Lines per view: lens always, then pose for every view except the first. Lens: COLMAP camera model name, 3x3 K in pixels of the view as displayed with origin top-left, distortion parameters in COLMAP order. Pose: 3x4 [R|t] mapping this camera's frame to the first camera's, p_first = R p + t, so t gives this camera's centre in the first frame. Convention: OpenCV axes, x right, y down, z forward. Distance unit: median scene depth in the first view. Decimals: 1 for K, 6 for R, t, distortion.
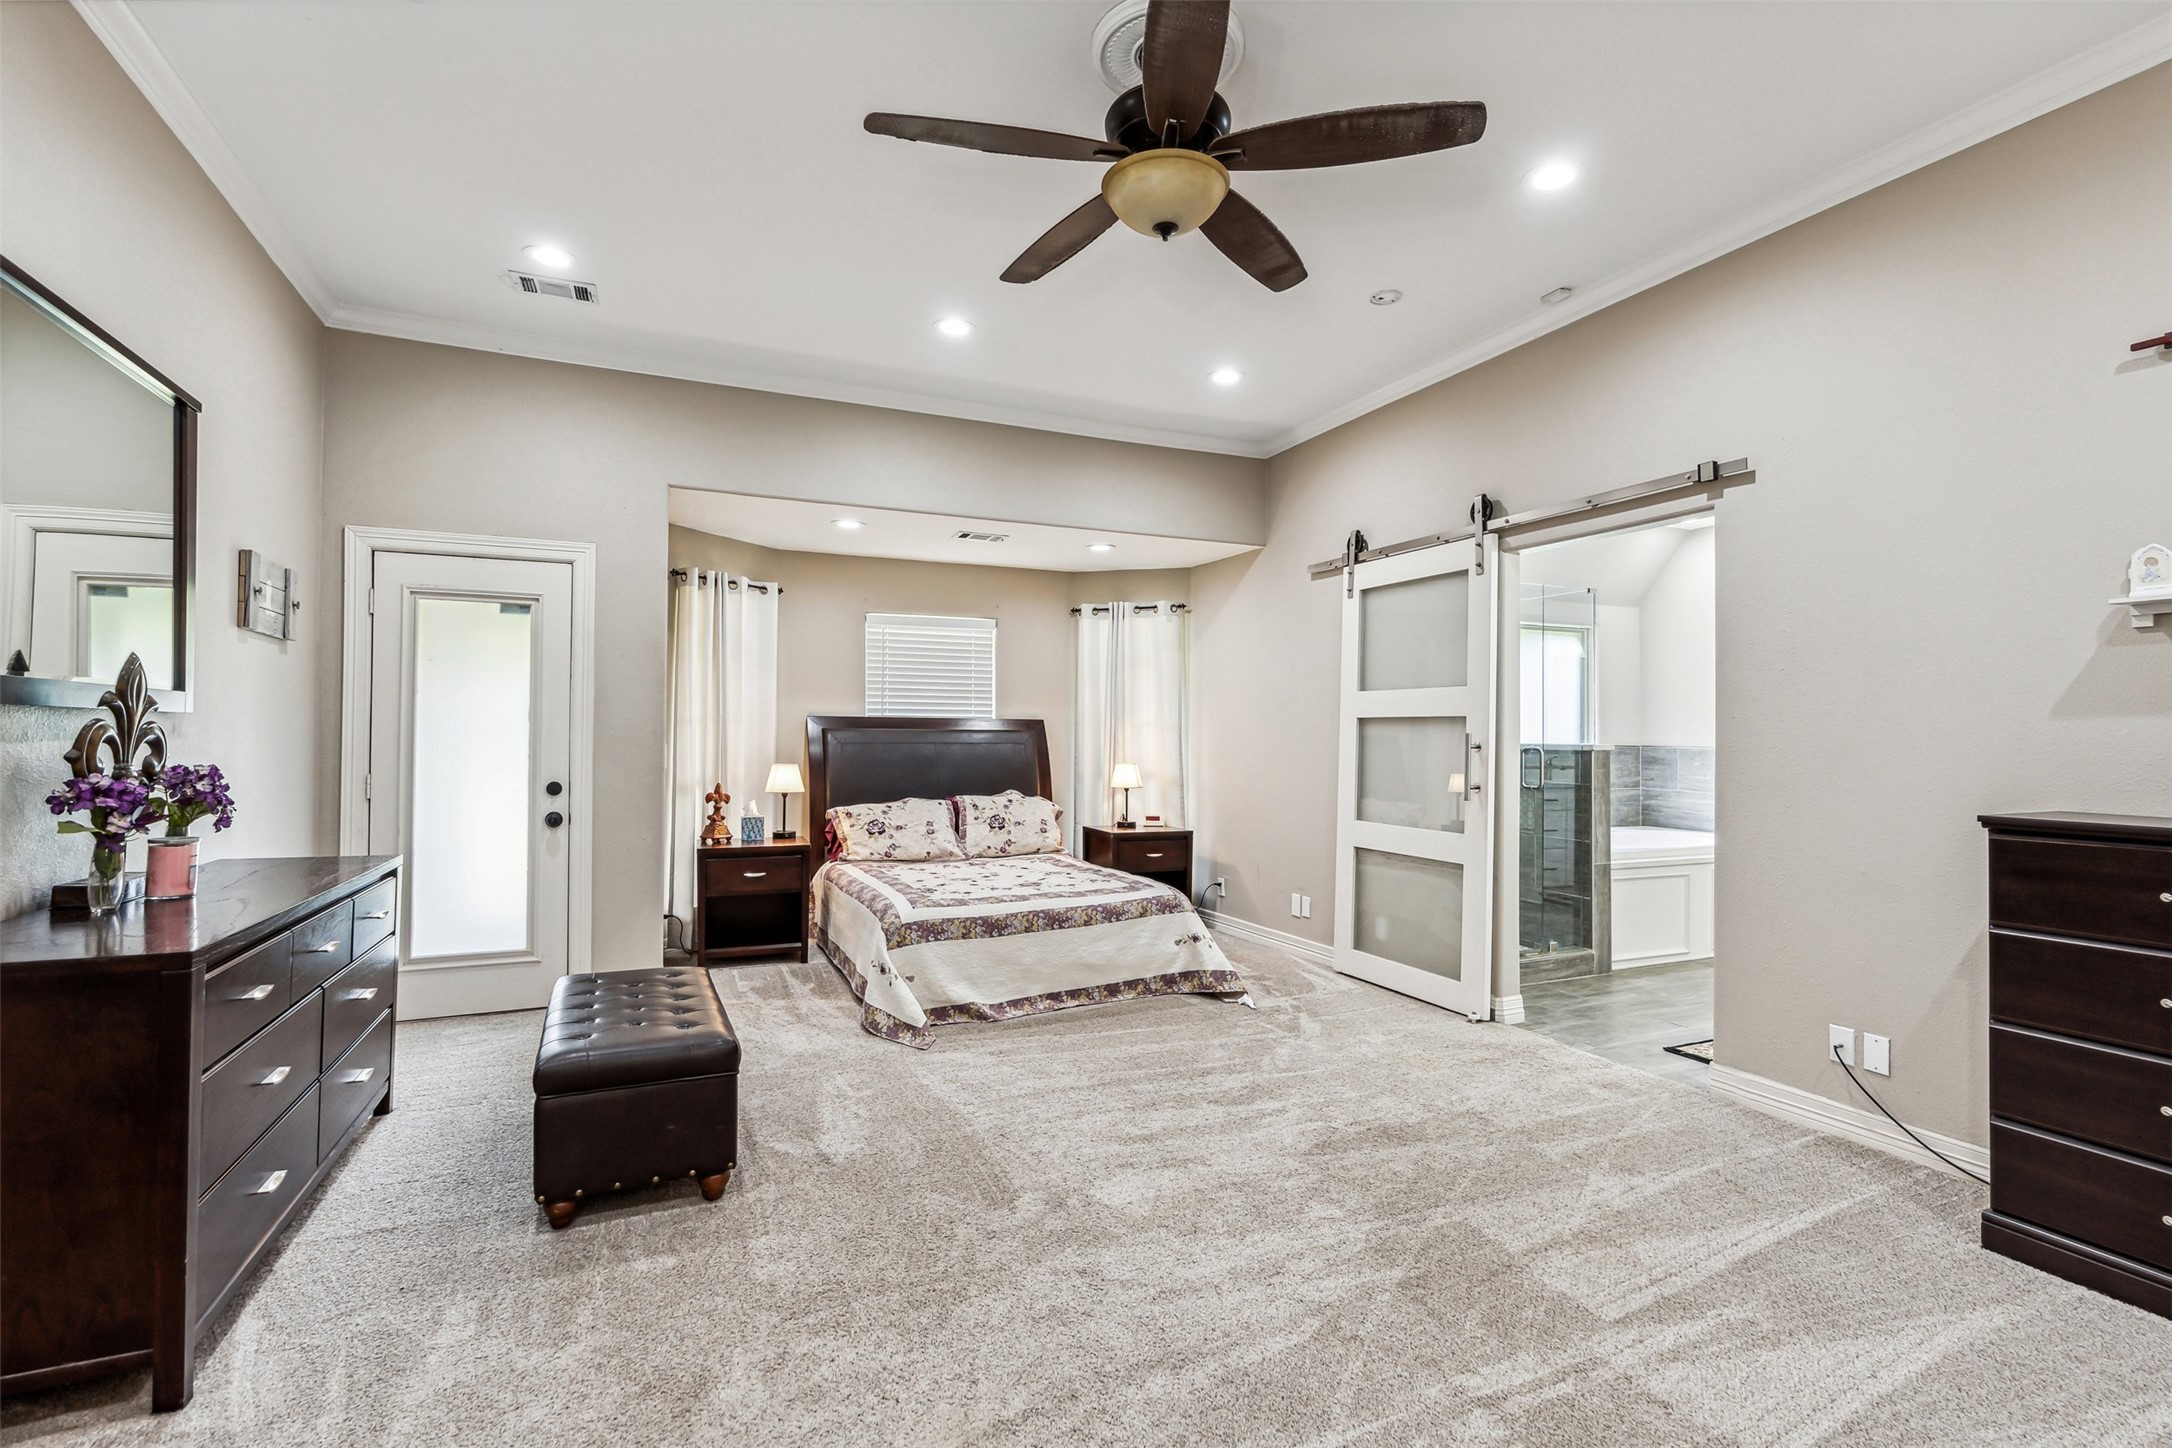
lens RADIAL K [[978.5, 0, 1044.0], [0, 978.5, 730.4], [0, 0, 1]] dist [-0.009731, 0.003026]
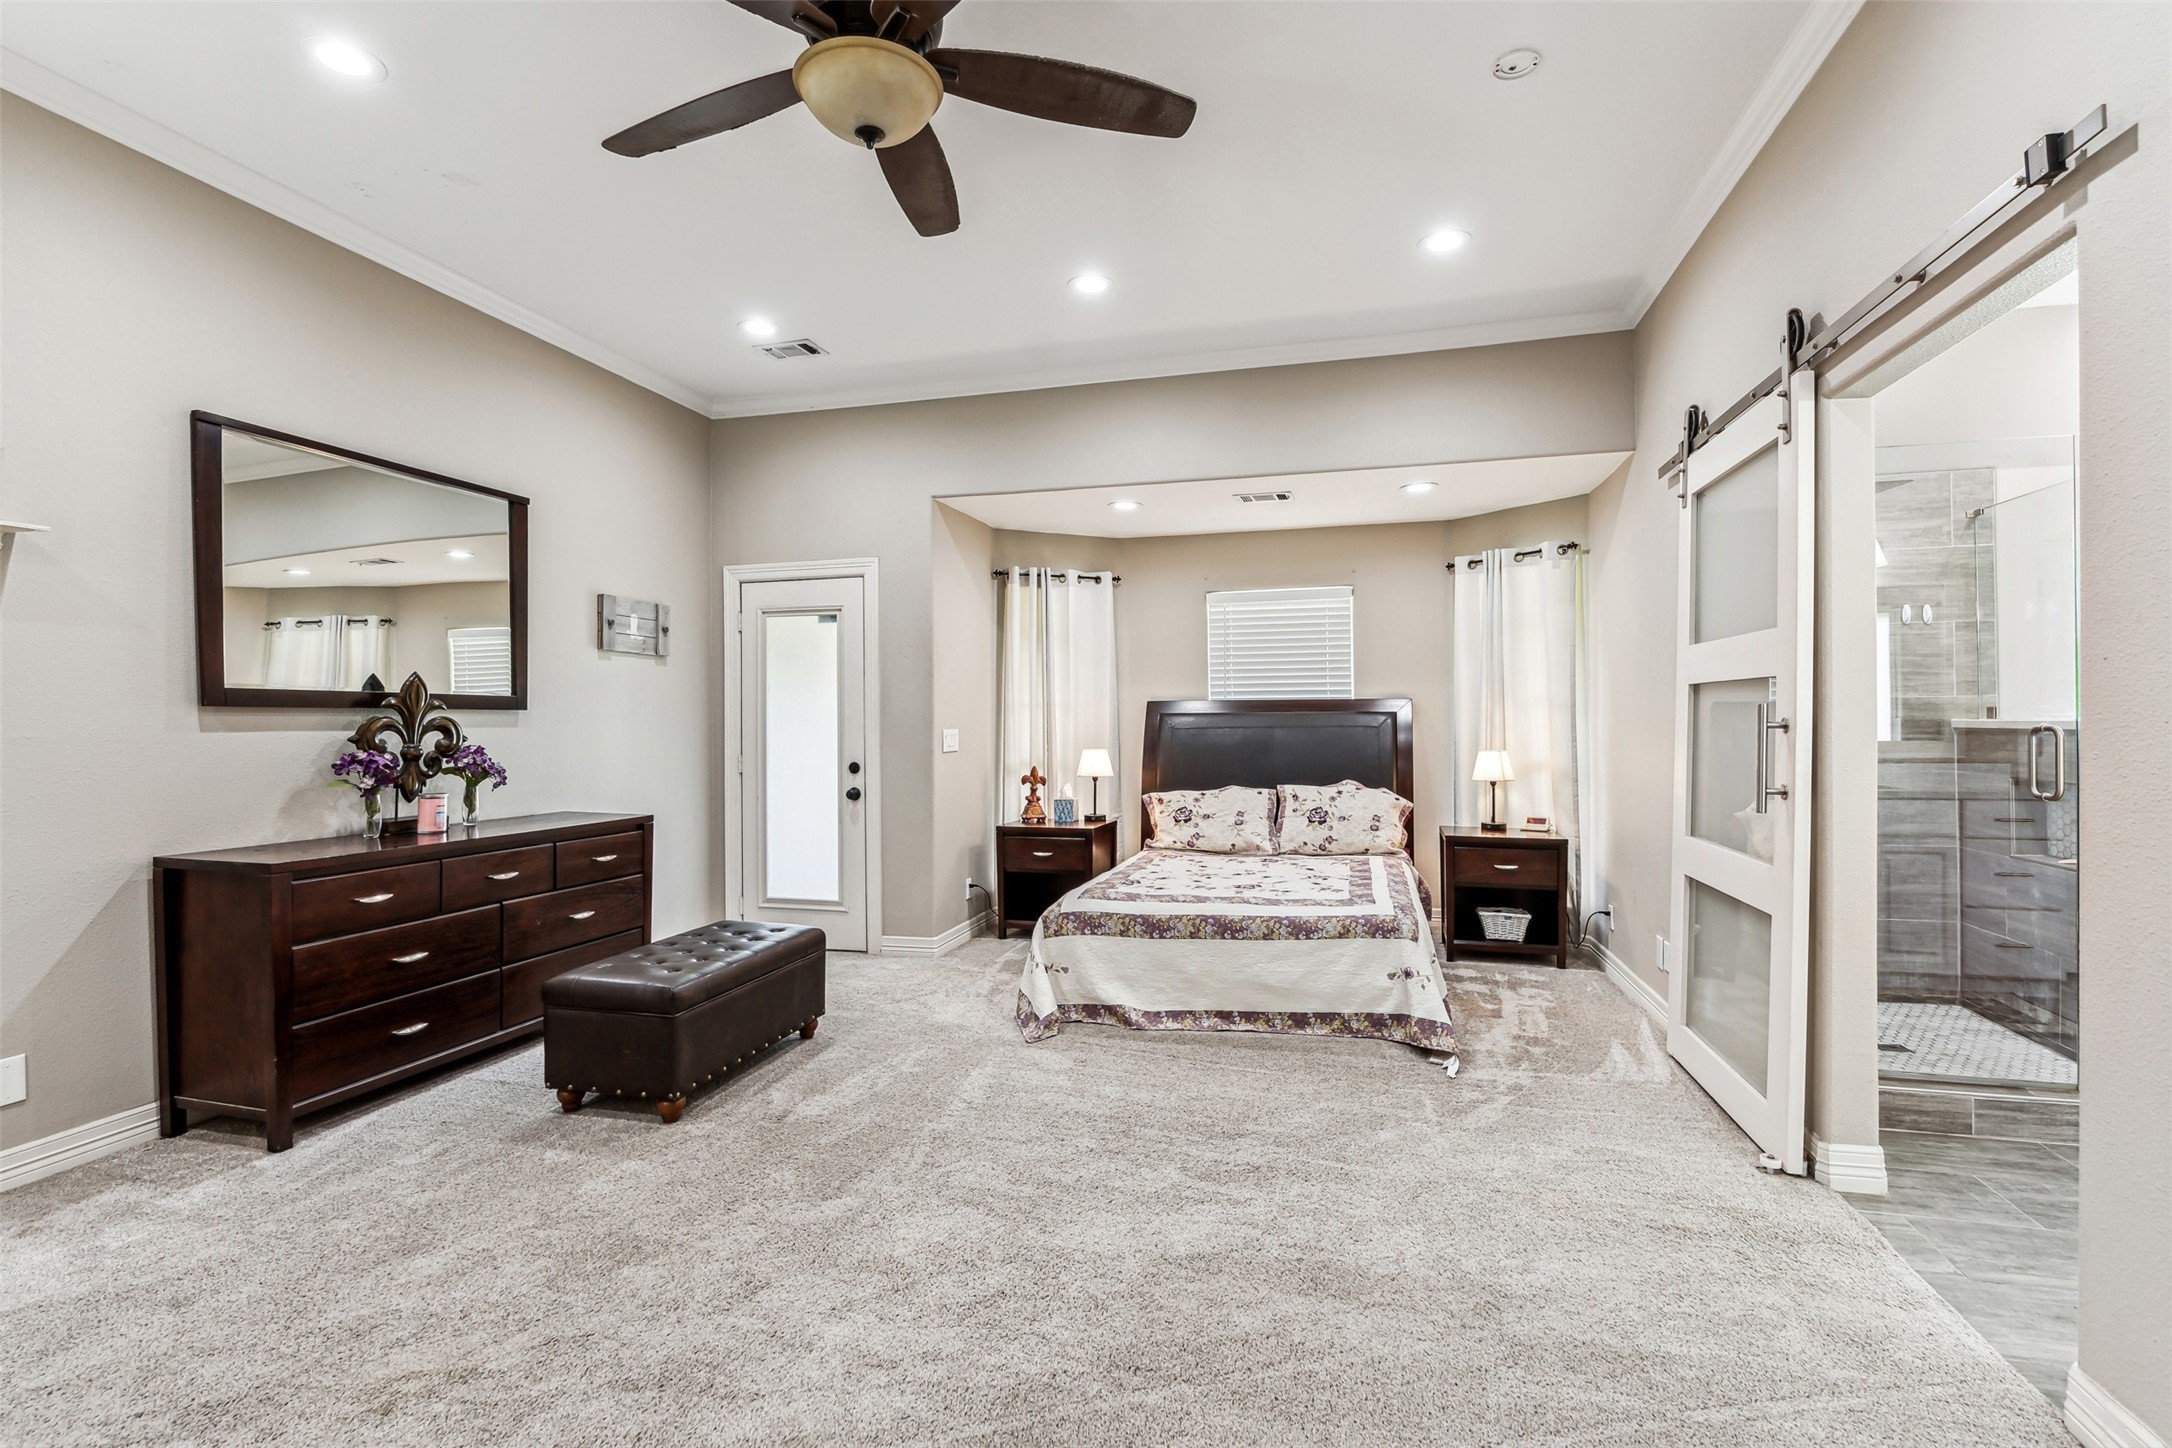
lens RADIAL K [[978.5, 0, 1079.2], [0, 978.5, 726.6], [0, 0, 1]] dist [-0.009731, 0.003026]
pose [[0.785887, -0.008583, -0.618311, 0.449182], [0.014584, 0.999883, 0.004657, 0.007730], [0.618199, -0.012677, 0.785920, 0.234521]]
